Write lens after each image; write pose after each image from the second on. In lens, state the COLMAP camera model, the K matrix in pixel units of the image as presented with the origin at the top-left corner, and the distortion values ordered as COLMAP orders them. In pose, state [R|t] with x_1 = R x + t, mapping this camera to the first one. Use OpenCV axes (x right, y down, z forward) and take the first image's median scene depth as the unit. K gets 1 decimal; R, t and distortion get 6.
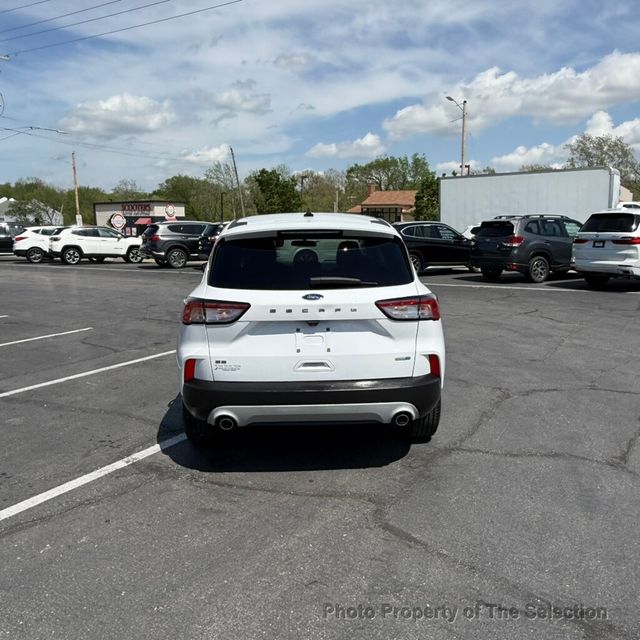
lens RADIAL K [[590.1, 0, 319.6], [0, 590.1, 324.1], [0, 0, 1]] dist [0.011674, 0.000000]
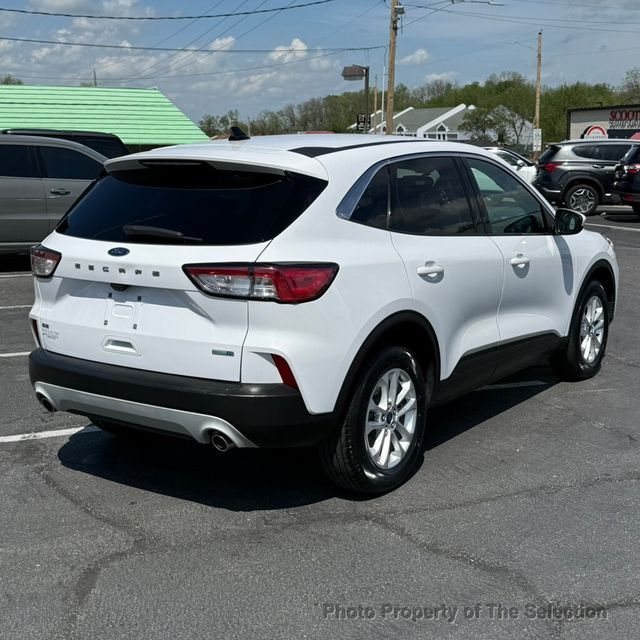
lens RADIAL K [[949.8, 0, 323.6], [0, 949.8, 317.1], [0, 0, 1]] dist [0.089090, 0.000000]
pose [[0.794645, 0.111825, -0.596687, 0.875390], [-0.103958, 0.993436, 0.047733, -0.046574], [0.598108, 0.024099, 0.801053, 0.191206]]
